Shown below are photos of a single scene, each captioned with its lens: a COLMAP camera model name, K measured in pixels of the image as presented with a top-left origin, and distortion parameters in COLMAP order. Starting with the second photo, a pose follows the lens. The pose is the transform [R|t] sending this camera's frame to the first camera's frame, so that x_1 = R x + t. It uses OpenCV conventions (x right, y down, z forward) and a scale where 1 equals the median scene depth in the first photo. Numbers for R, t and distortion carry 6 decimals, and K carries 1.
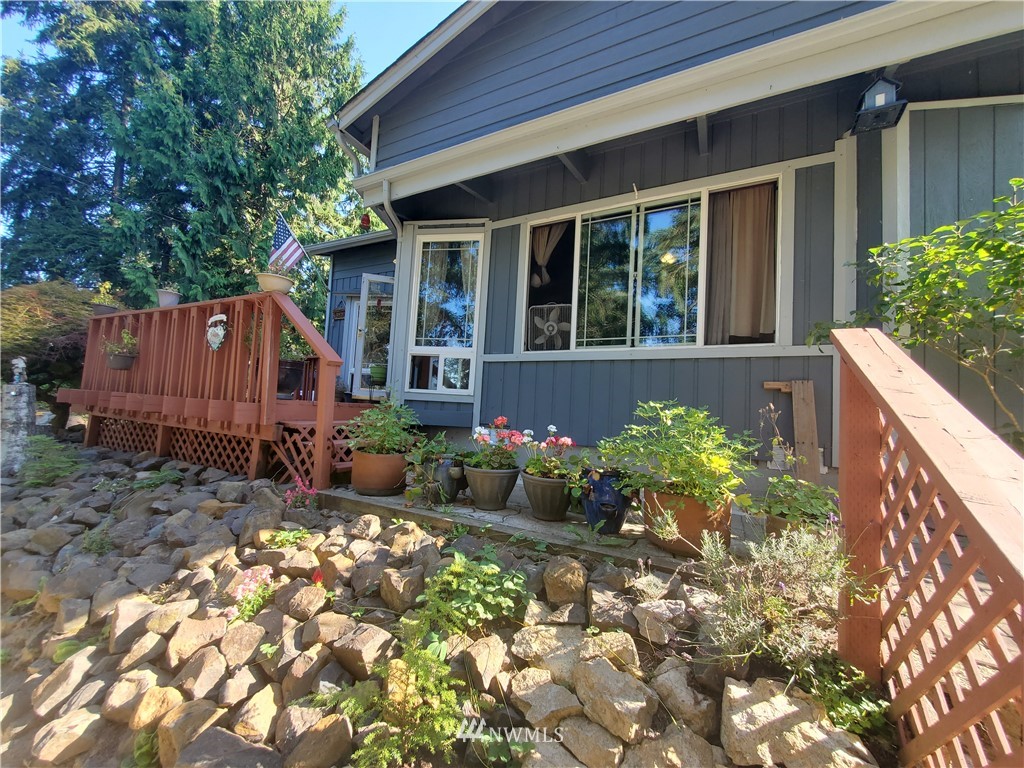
lens RADIAL K [[400.7, 0, 507.3], [0, 400.7, 392.2], [0, 0, 1]] dist [-0.000947, -0.000511]
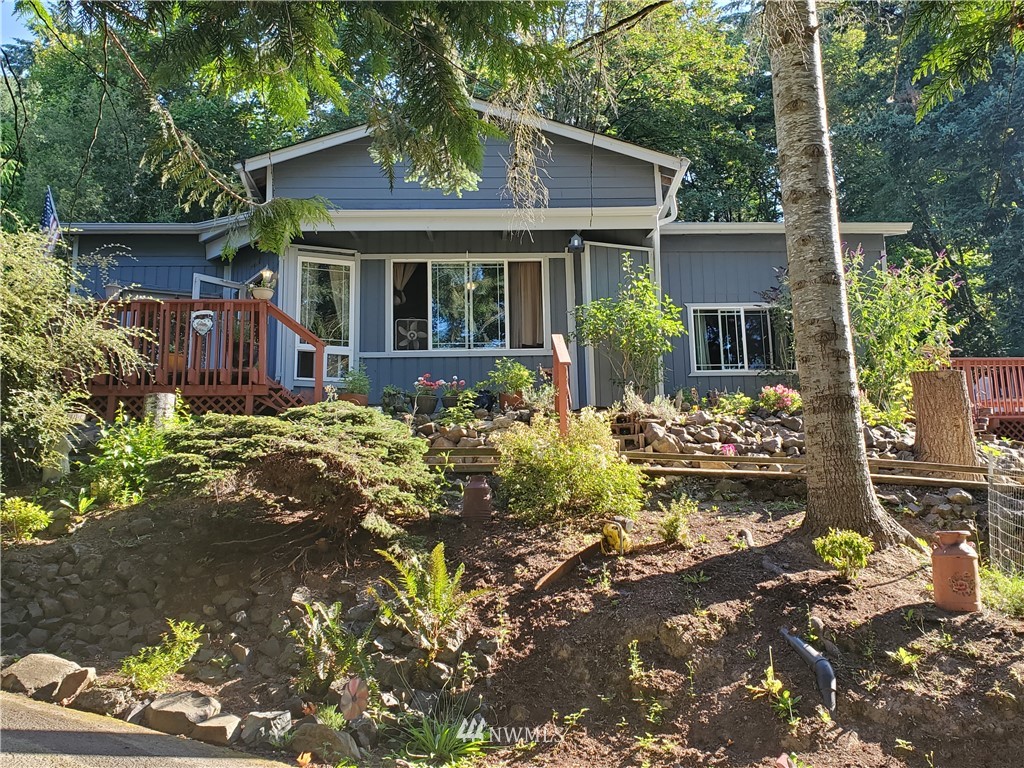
lens RADIAL K [[785.2, 0, 513.0], [0, 785.2, 386.0], [0, 0, 1]] dist [0.018225, -0.033096]
pose [[0.864864, 0.026046, 0.501330, -0.966075], [0.040264, 0.991837, -0.120990, 0.367892], [-0.500389, 0.124826, 0.856755, -1.533927]]
